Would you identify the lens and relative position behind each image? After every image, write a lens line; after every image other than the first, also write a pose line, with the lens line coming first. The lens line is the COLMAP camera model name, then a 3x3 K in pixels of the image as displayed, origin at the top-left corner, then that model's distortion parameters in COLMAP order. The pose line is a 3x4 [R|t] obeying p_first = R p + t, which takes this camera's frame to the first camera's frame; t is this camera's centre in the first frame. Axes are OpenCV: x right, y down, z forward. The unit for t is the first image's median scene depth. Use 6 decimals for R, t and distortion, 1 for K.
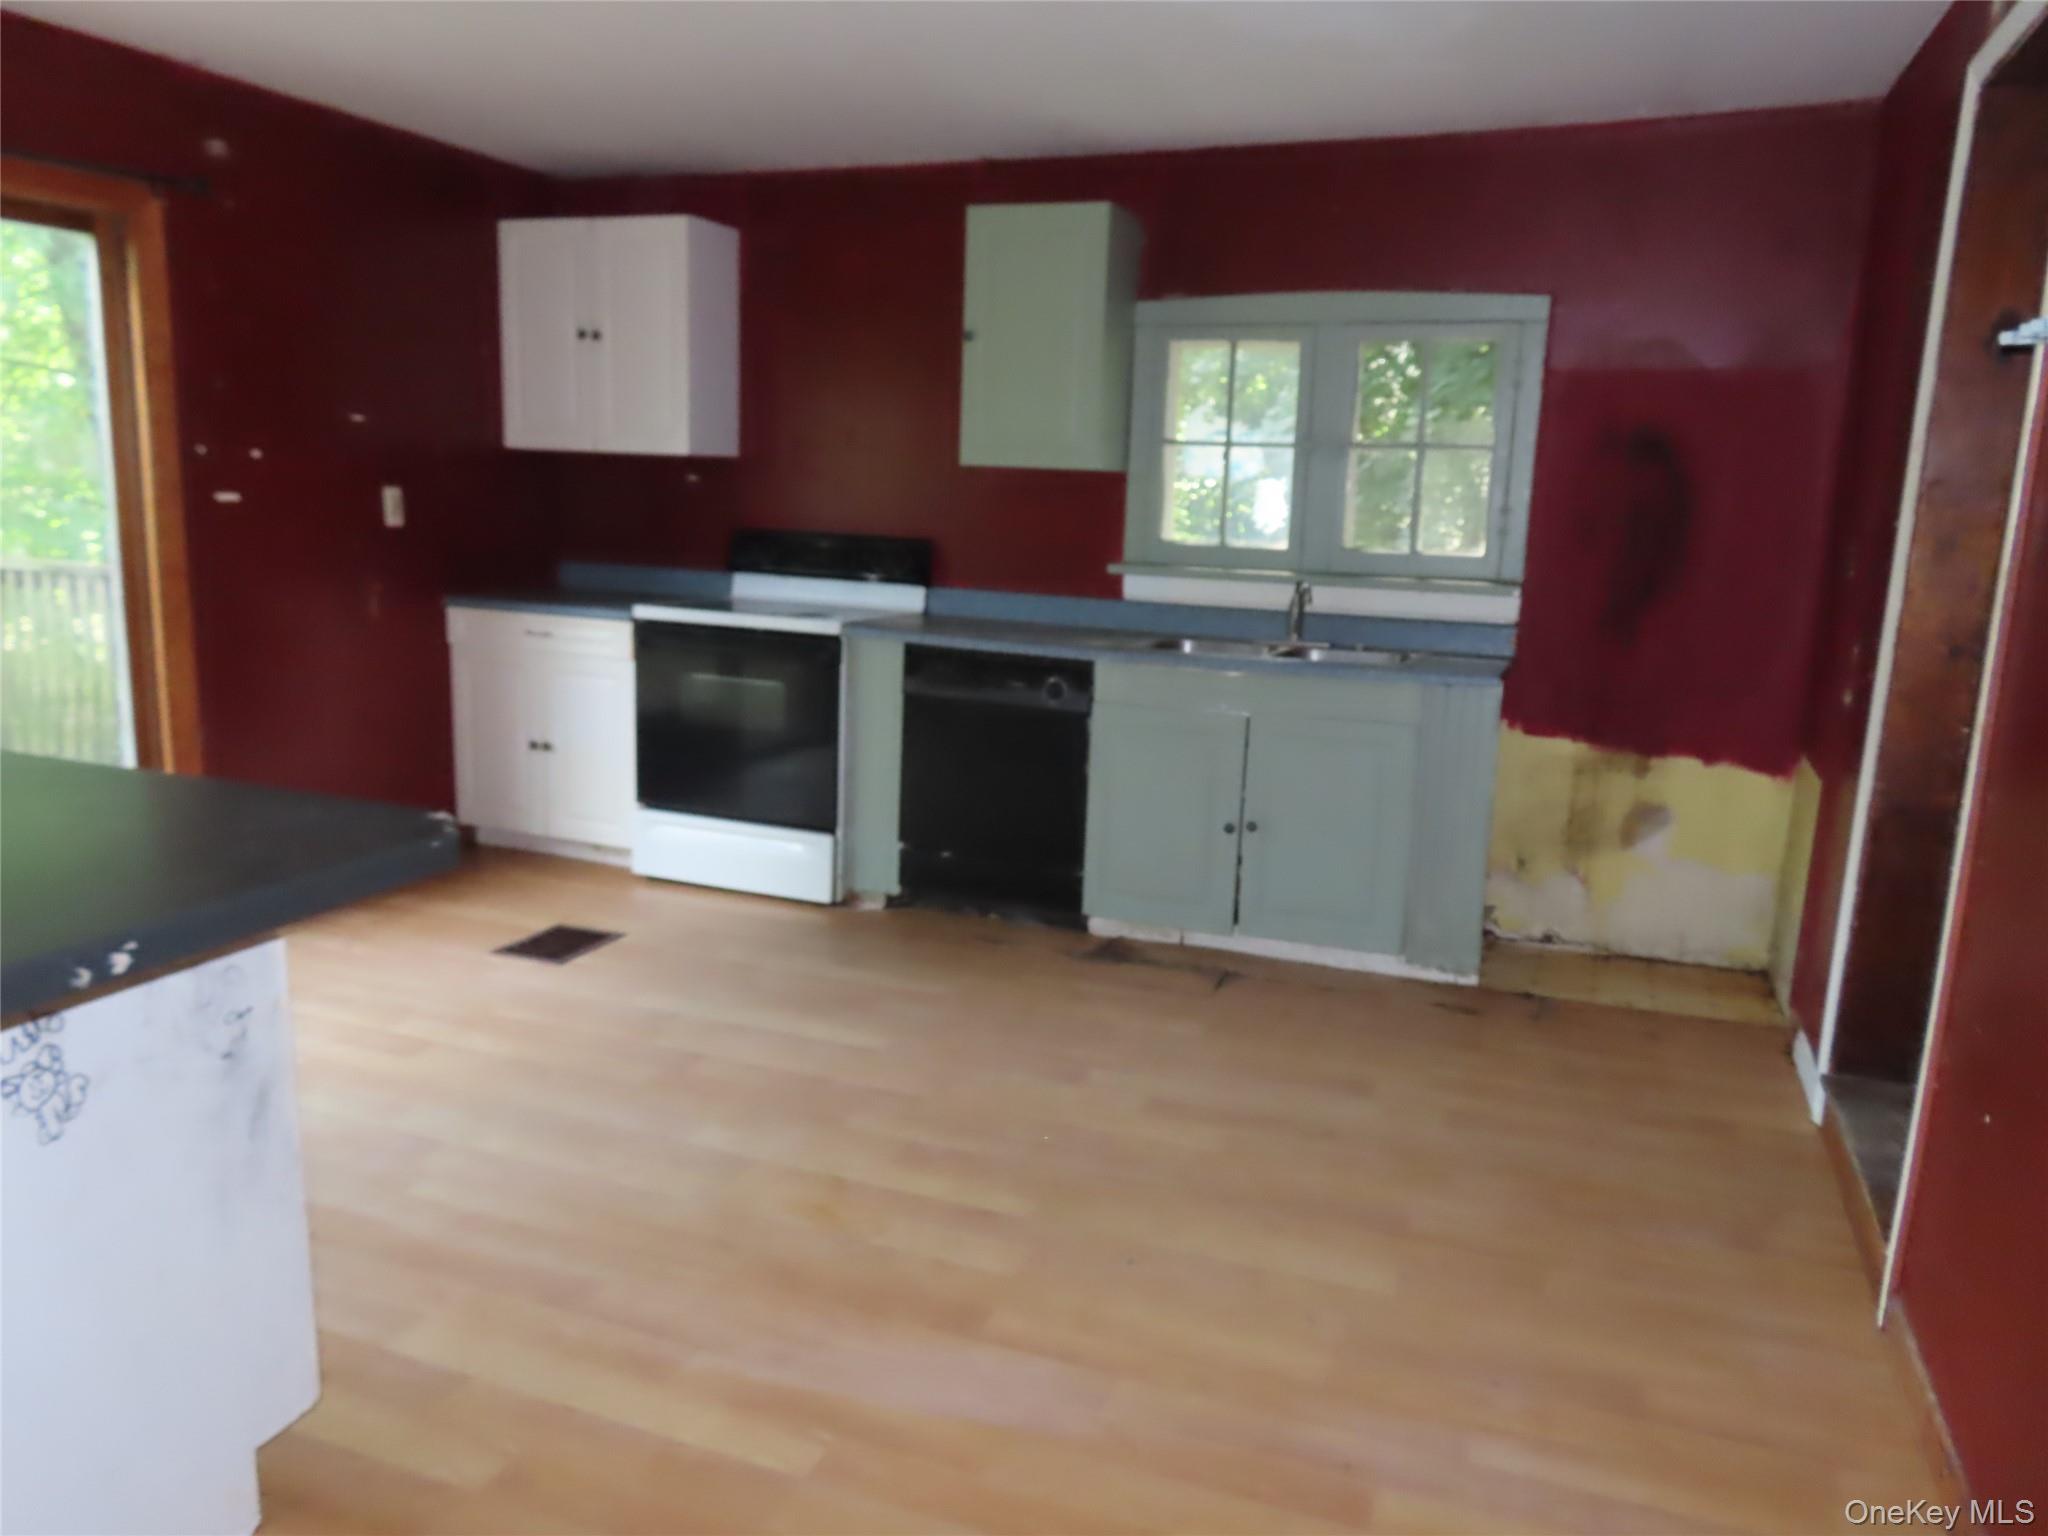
lens RADIAL K [[1450.6, 0, 1033.3], [0, 1450.6, 767.7], [0, 0, 1]] dist [-0.010968, -0.004319]
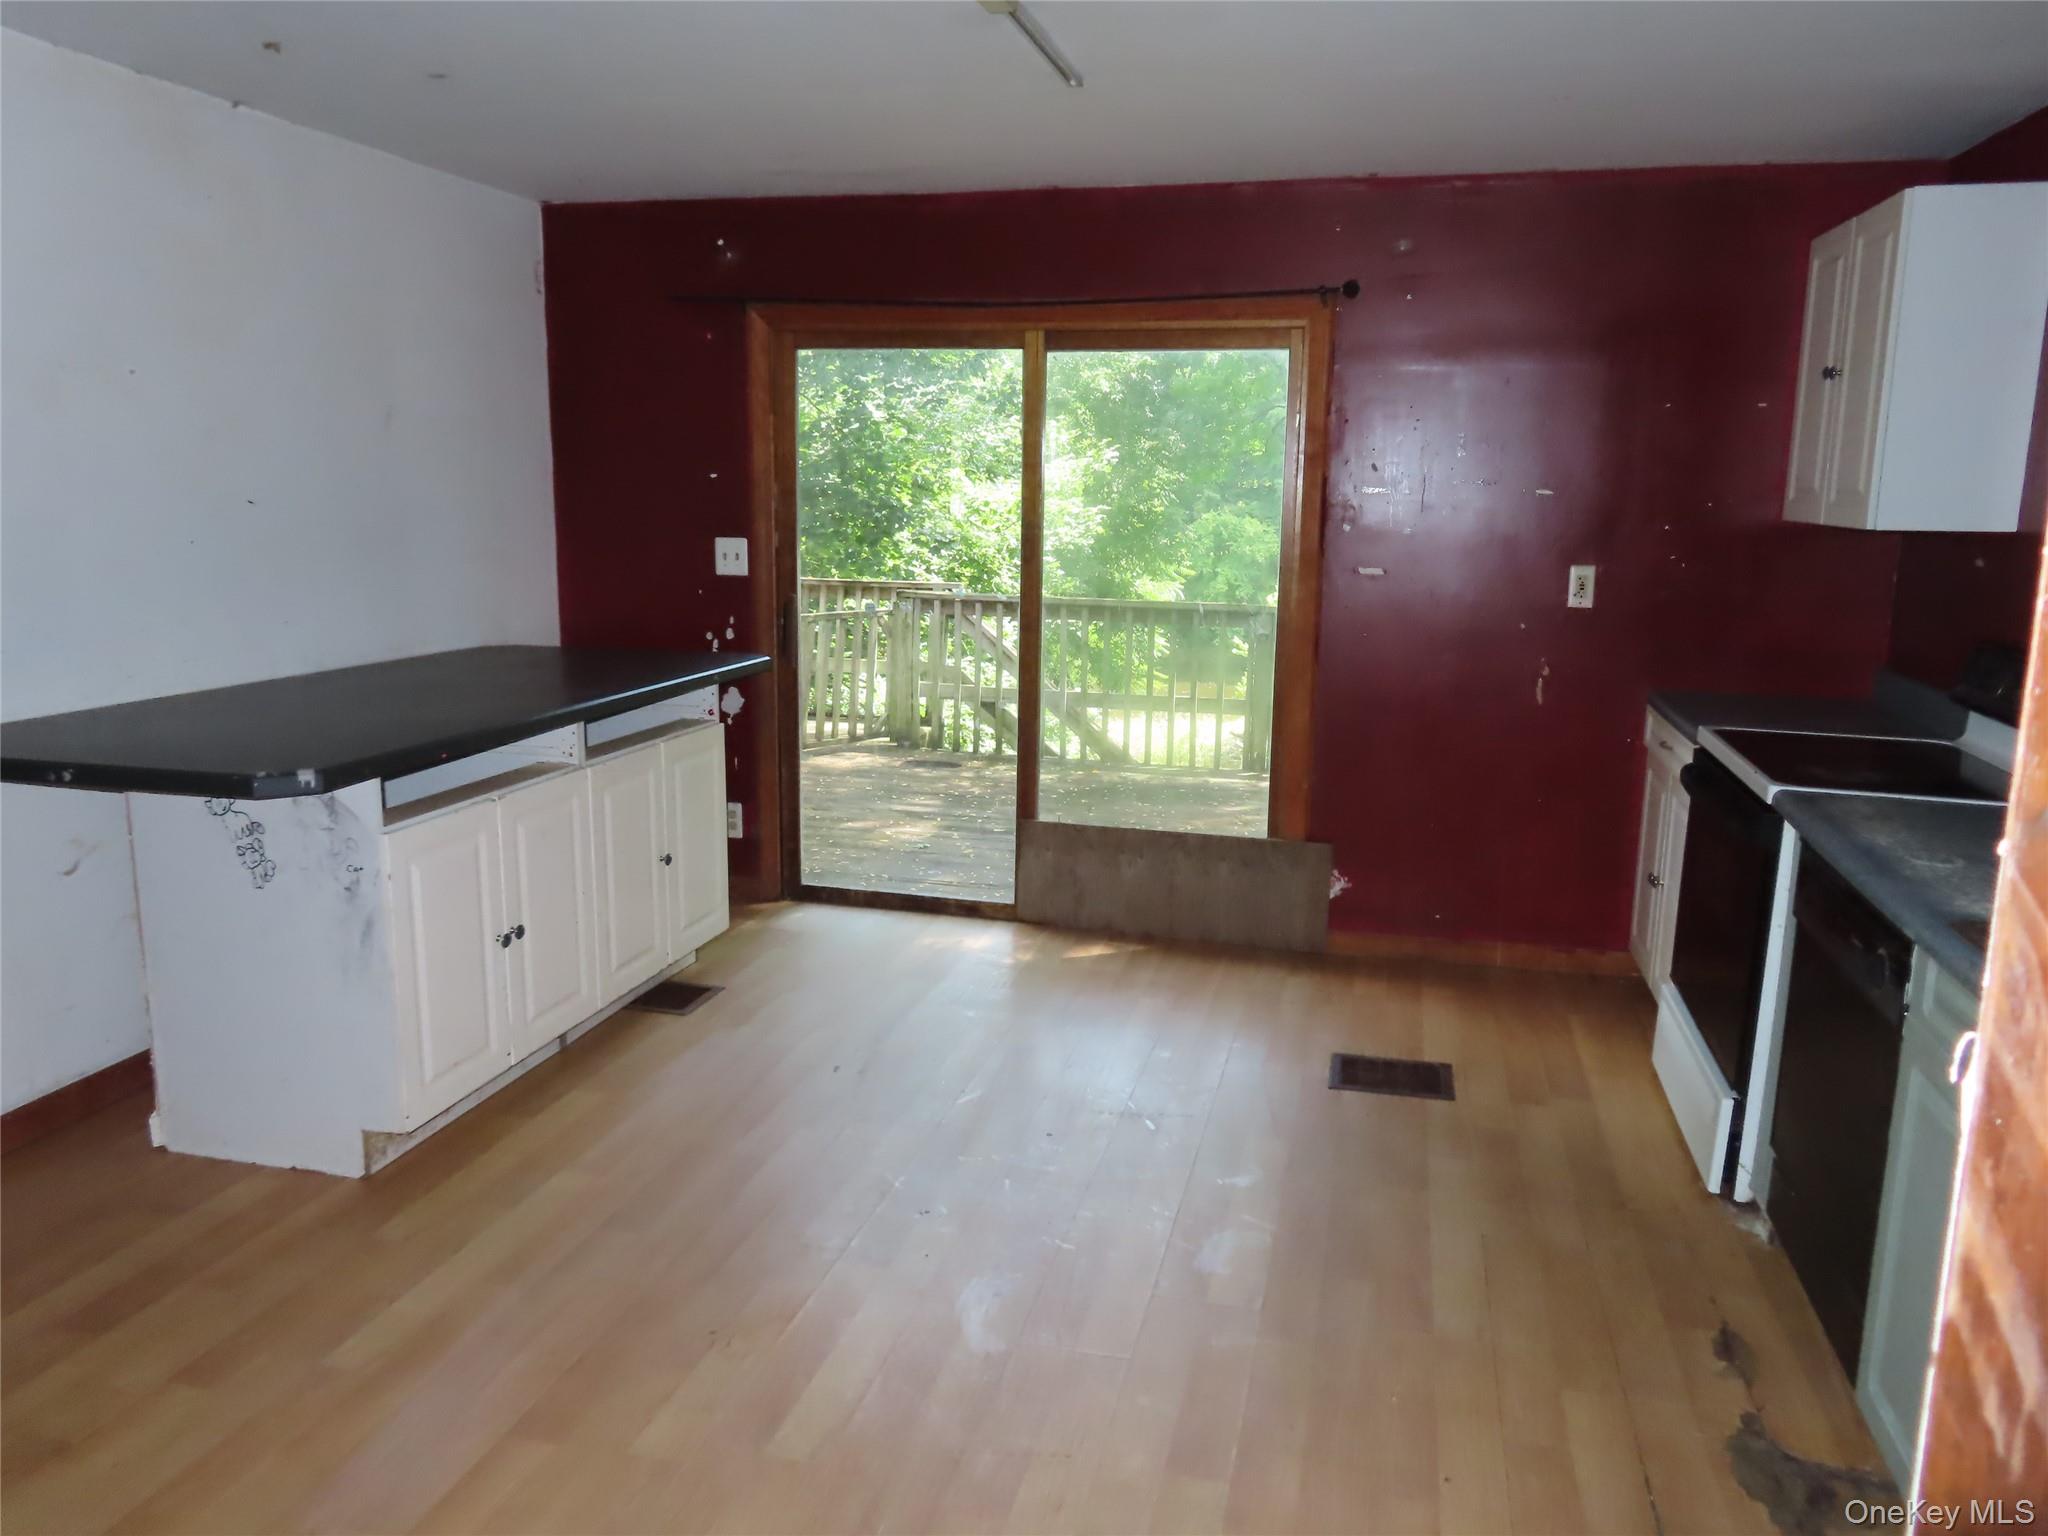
lens RADIAL K [[1450.6, 0, 1031.1], [0, 1450.6, 766.2], [0, 0, 1]] dist [-0.010968, -0.004319]
pose [[0.122647, 0.151700, -0.980788, 1.033453], [-0.202758, 0.971235, 0.124867, -0.275499], [0.971518, 0.183548, 0.149878, 1.301835]]
